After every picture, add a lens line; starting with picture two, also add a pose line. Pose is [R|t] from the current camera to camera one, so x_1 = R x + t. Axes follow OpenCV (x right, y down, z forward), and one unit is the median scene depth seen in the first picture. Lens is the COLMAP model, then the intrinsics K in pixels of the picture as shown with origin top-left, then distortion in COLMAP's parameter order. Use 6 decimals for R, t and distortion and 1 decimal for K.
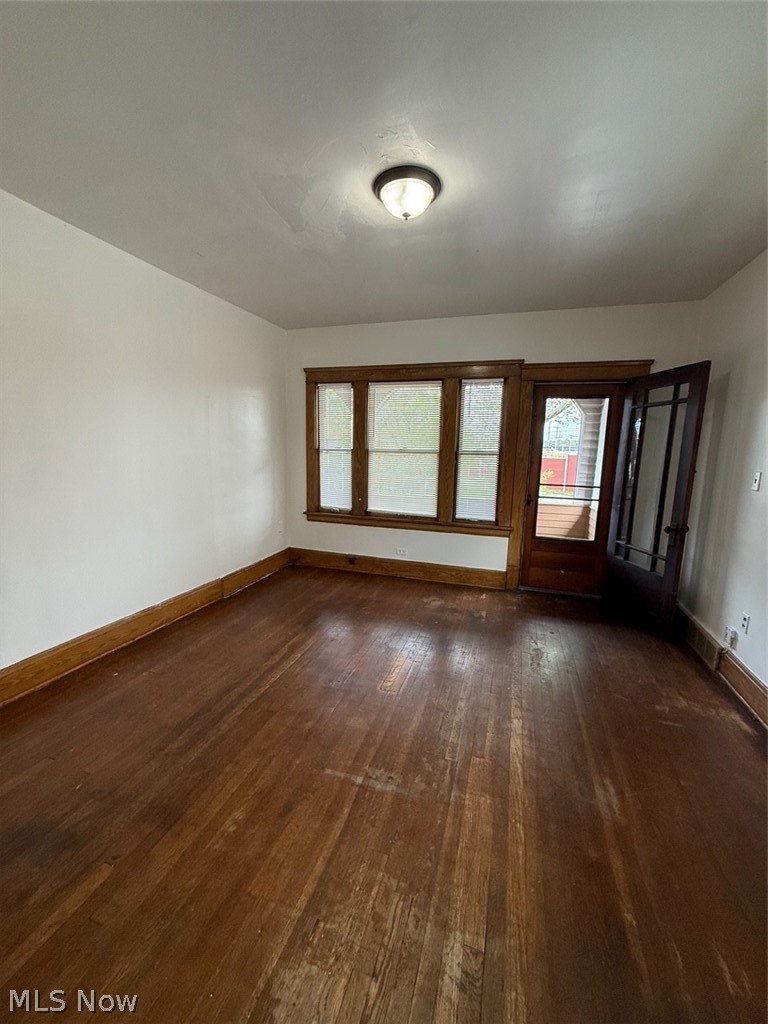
lens RADIAL K [[405.9, 0, 384.0], [0, 405.9, 512.0], [0, 0, 1]] dist [-0.001648, -0.000085]
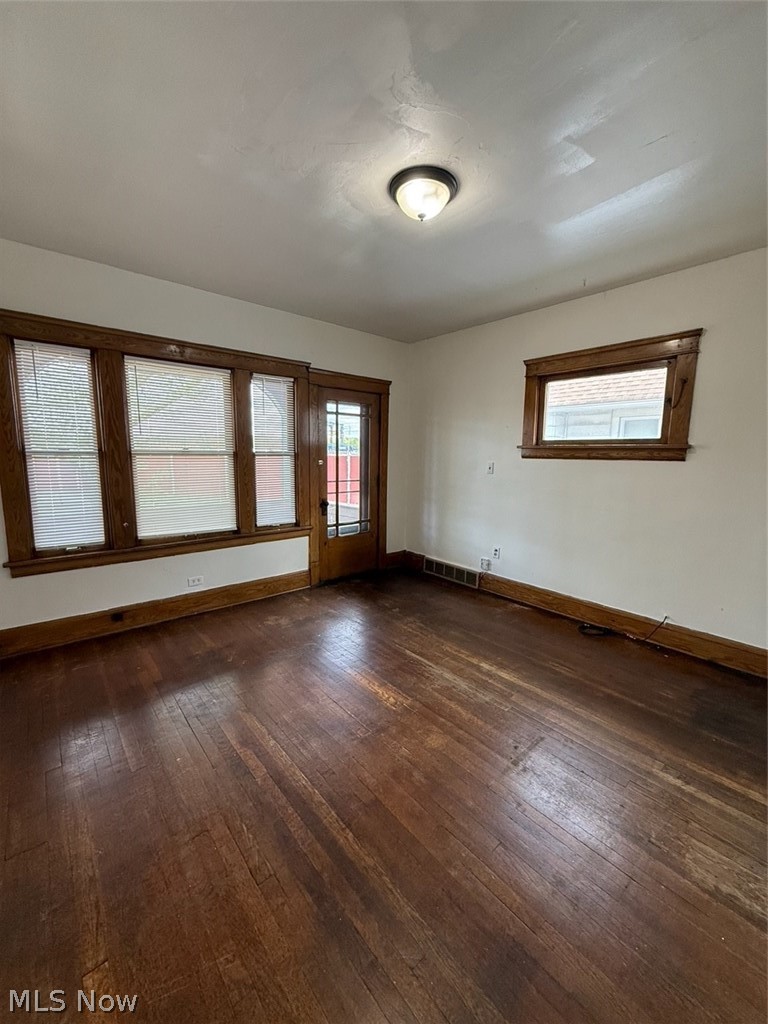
lens RADIAL K [[405.9, 0, 384.0], [0, 405.9, 512.0], [0, 0, 1]] dist [-0.001648, -0.000085]
pose [[0.518172, -0.138732, 0.843950, -0.444533], [0.132900, 0.987832, 0.080786, -0.053705], [-0.844888, 0.070300, 0.530304, 0.290147]]
